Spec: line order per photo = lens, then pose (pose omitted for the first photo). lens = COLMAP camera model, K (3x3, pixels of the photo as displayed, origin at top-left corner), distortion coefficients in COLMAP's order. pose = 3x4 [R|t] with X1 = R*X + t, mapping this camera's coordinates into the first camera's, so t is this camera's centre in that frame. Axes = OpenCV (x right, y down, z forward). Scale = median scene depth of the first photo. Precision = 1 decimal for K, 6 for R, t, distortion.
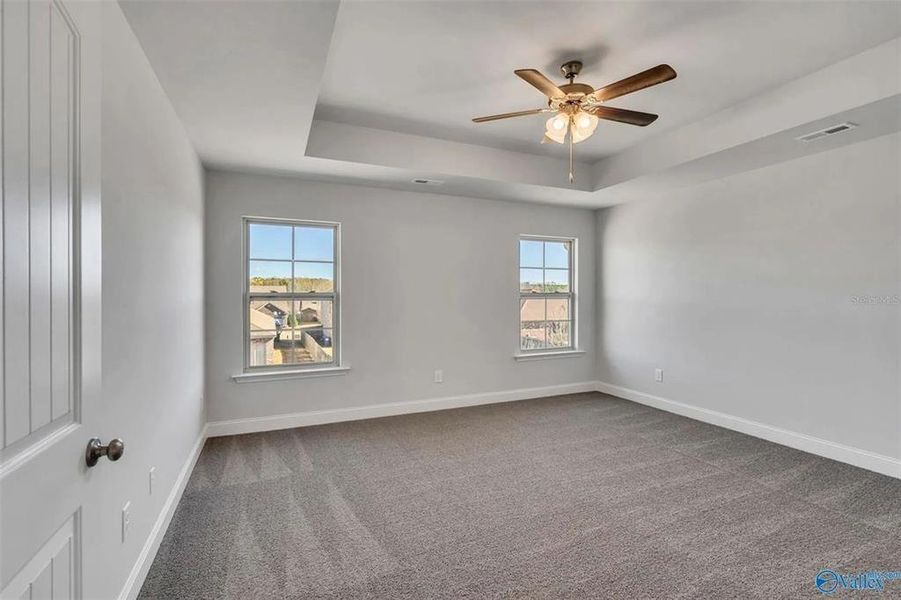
lens RADIAL K [[407.0, 0, 450.5], [0, 407.0, 300.0], [0, 0, 1]] dist [-0.002367, -0.000387]
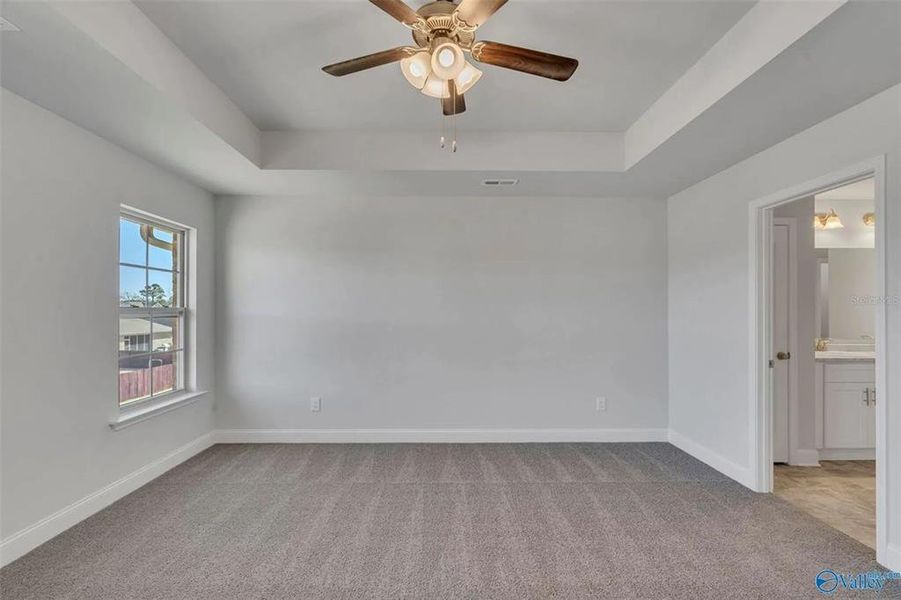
lens RADIAL K [[416.8, 0, 448.9], [0, 416.8, 314.3], [0, 0, 1]] dist [-0.014237, -0.000261]
pose [[0.392811, -0.006720, 0.919595, -0.191897], [0.008200, 0.999959, 0.003805, -0.008103], [-0.919583, 0.006046, 0.392850, 0.391045]]
